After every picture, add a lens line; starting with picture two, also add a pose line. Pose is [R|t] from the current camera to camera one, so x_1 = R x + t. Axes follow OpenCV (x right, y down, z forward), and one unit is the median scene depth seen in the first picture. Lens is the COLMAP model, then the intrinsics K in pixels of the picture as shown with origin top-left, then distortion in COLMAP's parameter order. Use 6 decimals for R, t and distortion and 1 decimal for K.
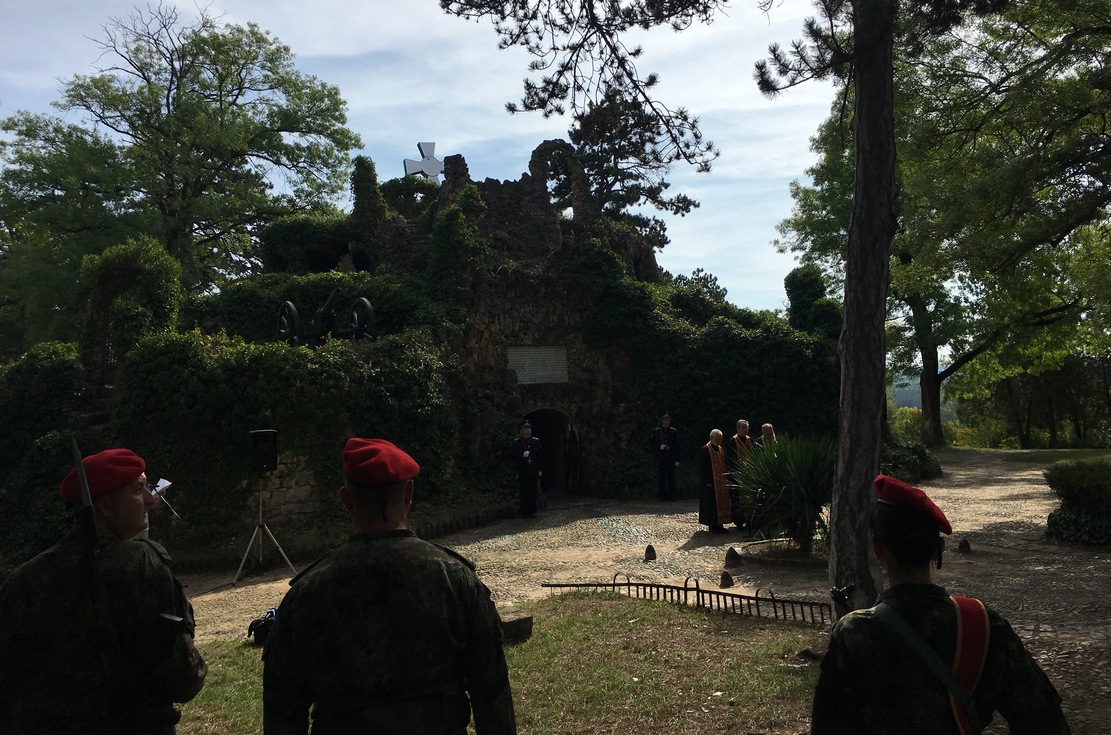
lens RADIAL K [[954.2, 0, 553.8], [0, 954.2, 365.8], [0, 0, 1]] dist [-0.002136, -0.000060]
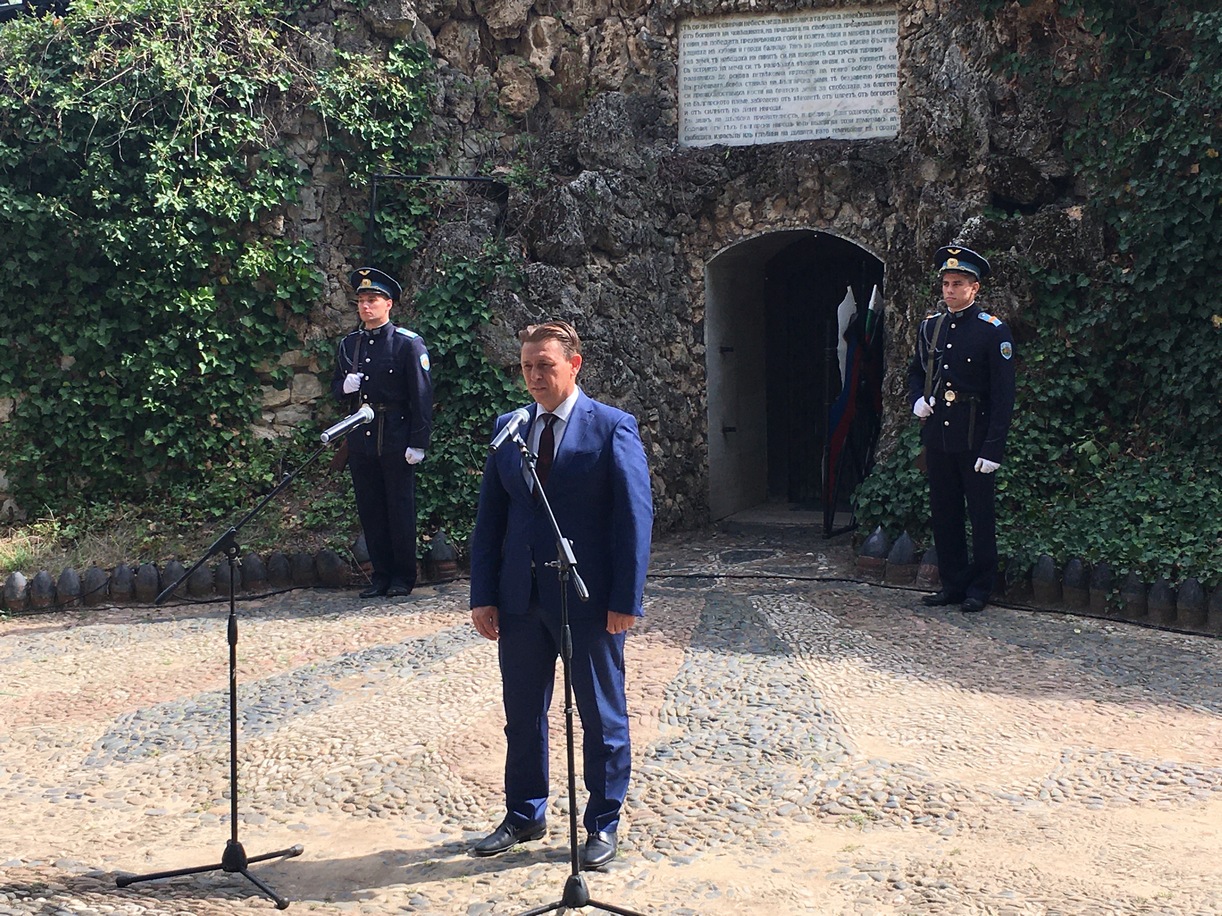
lens RADIAL K [[1963.2, 0, 551.9], [0, 1963.2, 445.3], [0, 0, 1]] dist [0.052775, 0.000000]
pose [[0.682176, 0.095019, -0.724988, 0.380860], [0.018186, 0.989009, 0.146733, 0.020556], [0.730962, -0.113282, 0.672950, 0.539150]]
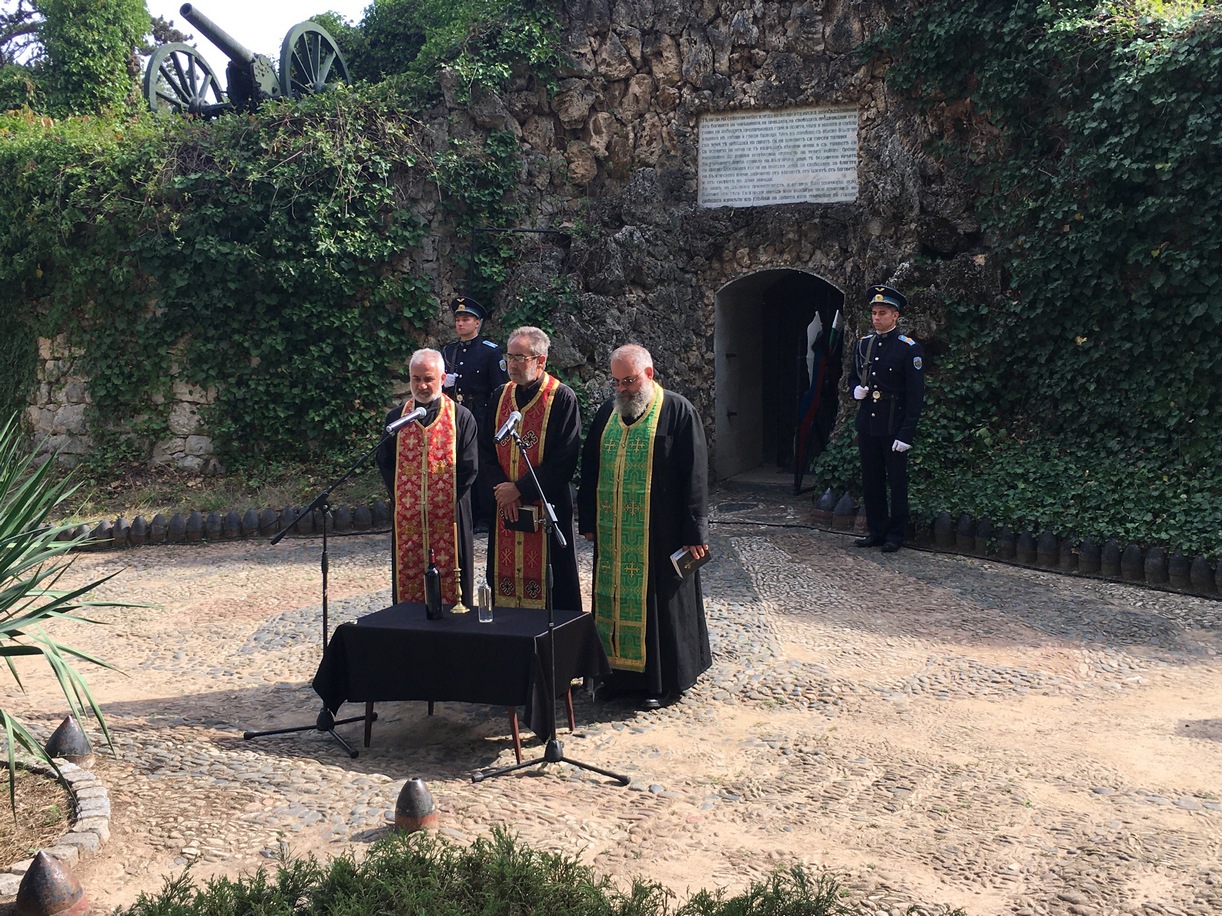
lens RADIAL K [[1447.6, 0, 571.4], [0, 1447.6, 440.7], [0, 0, 1]] dist [0.053089, 0.000000]
pose [[0.637734, 0.117071, -0.761308, 0.404150], [0.016121, 0.986137, 0.165148, 0.014216], [0.770088, -0.117593, 0.627006, 0.548687]]
